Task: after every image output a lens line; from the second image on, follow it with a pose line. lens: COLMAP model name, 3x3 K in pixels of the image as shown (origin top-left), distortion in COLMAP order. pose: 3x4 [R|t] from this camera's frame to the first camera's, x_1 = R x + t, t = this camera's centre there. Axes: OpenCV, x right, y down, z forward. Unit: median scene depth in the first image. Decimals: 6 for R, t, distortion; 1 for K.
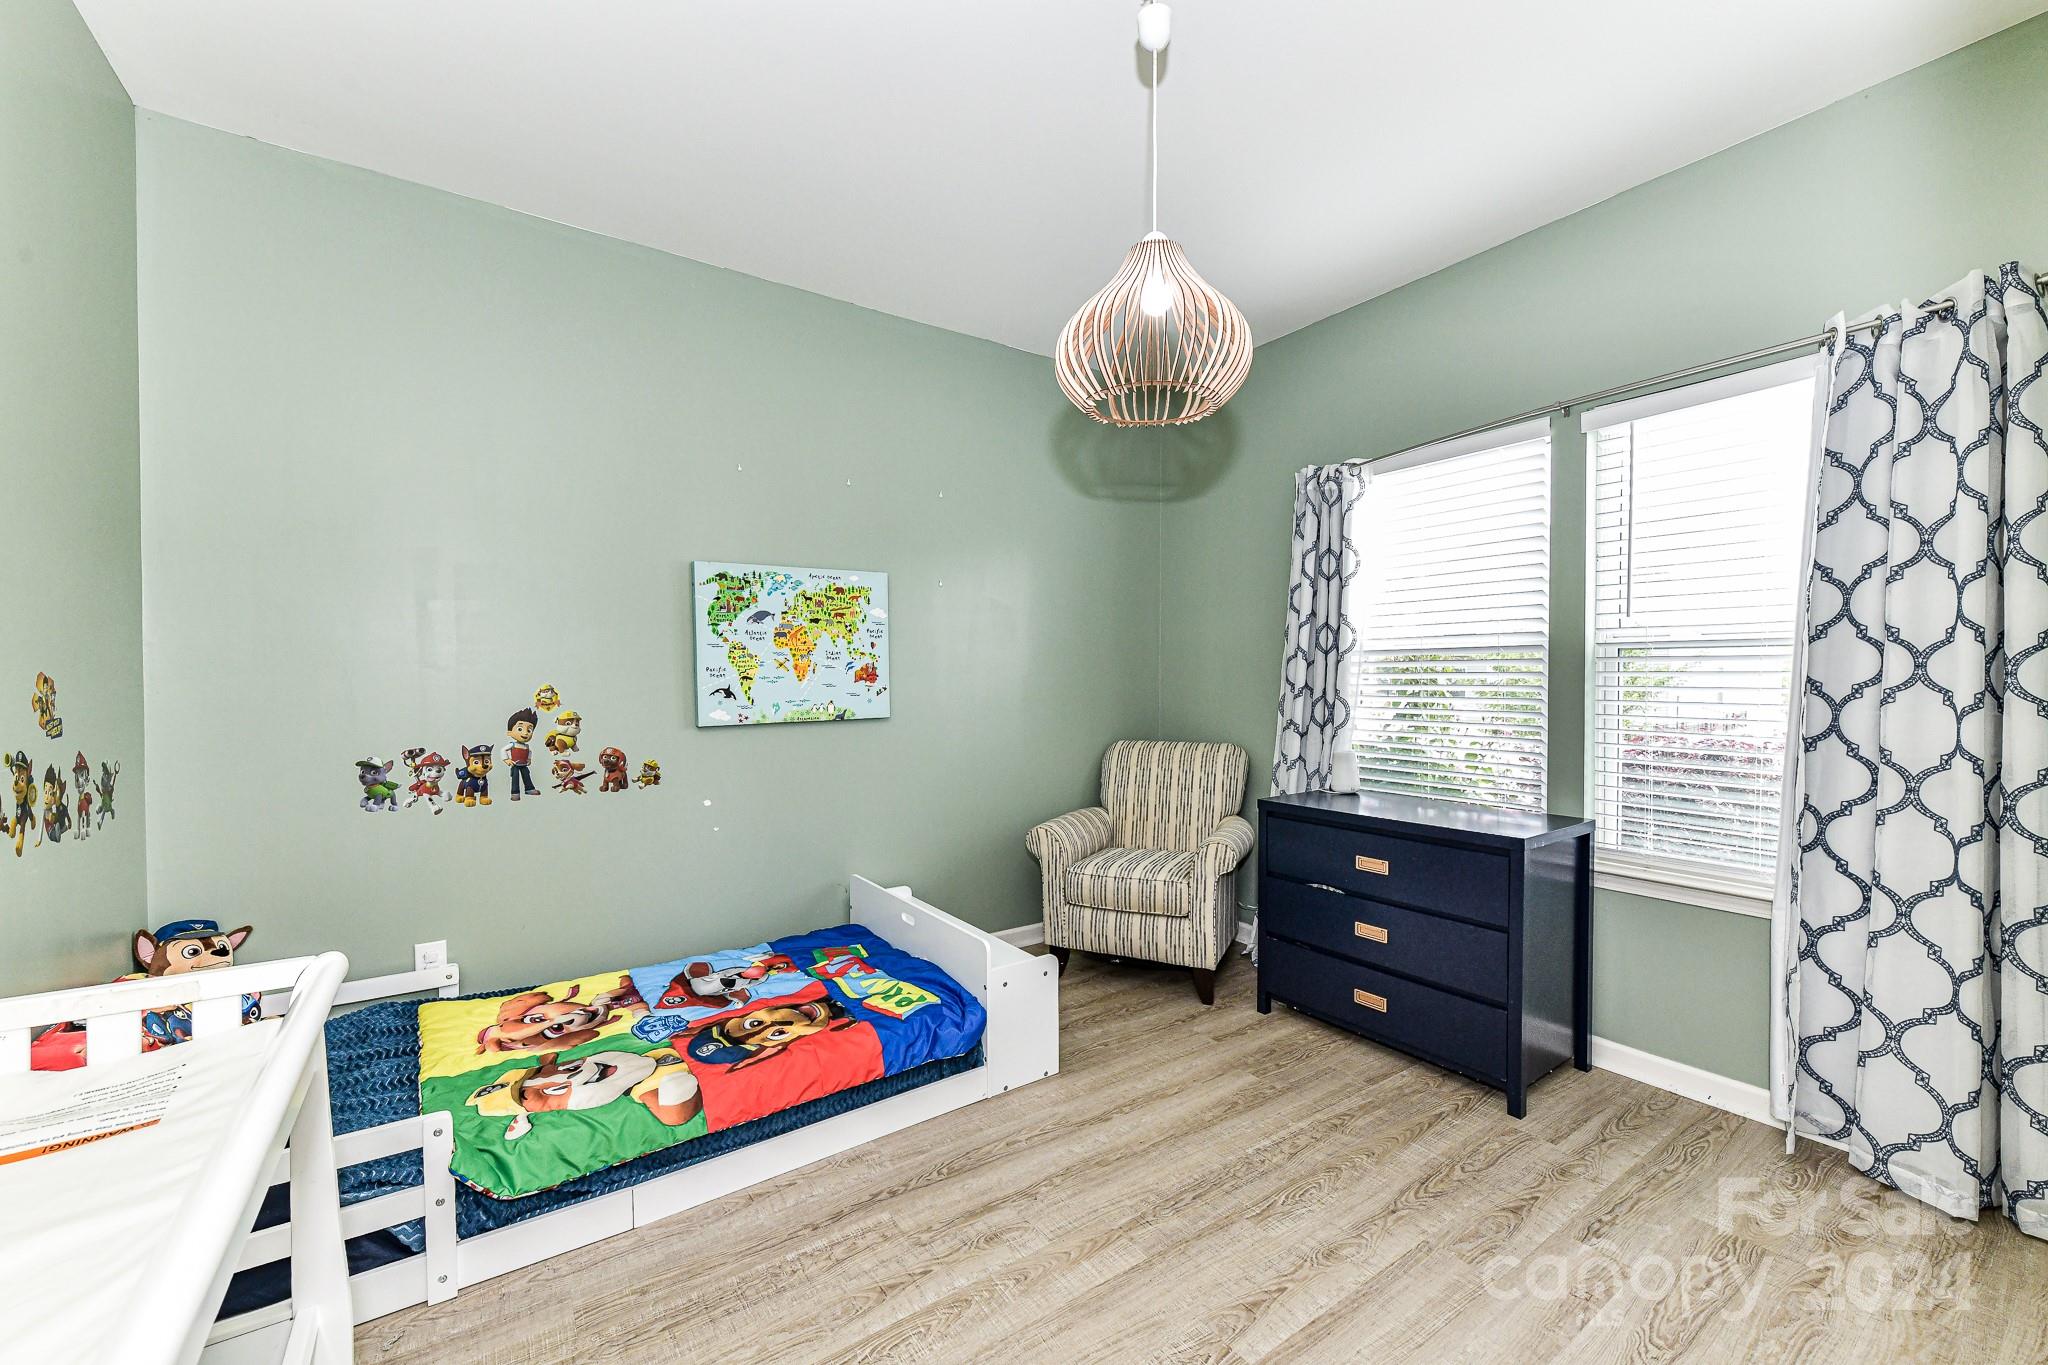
lens RADIAL K [[808.3, 0, 1022.1], [0, 808.3, 687.4], [0, 0, 1]] dist [0.001031, 0.000088]
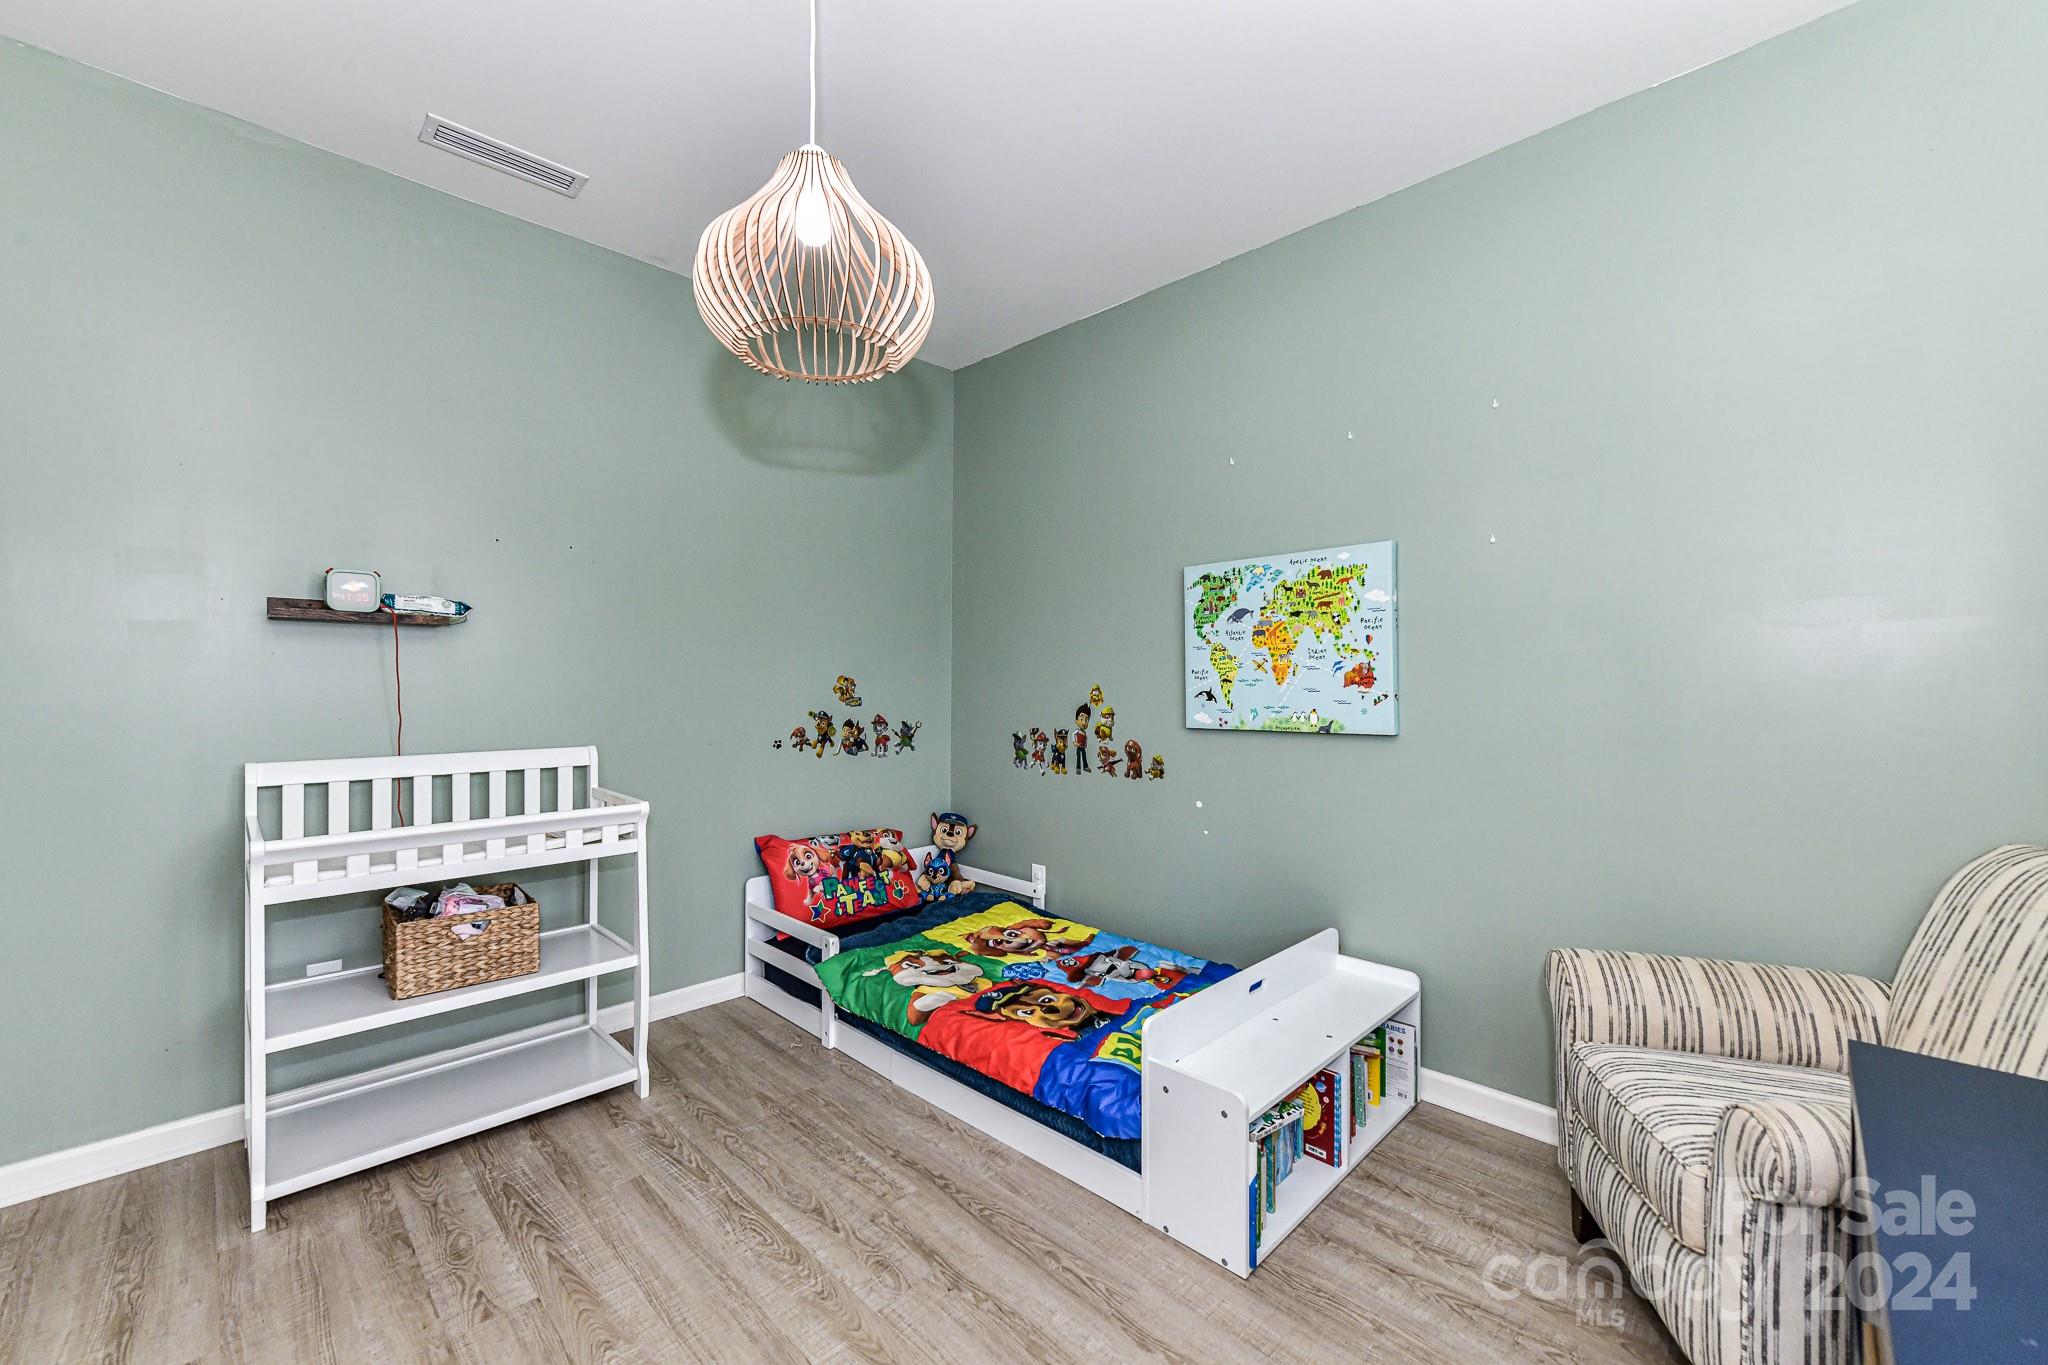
lens RADIAL K [[815.7, 0, 1016.4], [0, 815.7, 681.5], [0, 0, 1]] dist [-0.001861, -0.000228]
pose [[0.182147, 0.006792, -0.983248, 0.607653], [-0.015773, 0.999868, 0.003985, -0.011418], [0.983145, 0.014783, 0.182230, 0.628466]]
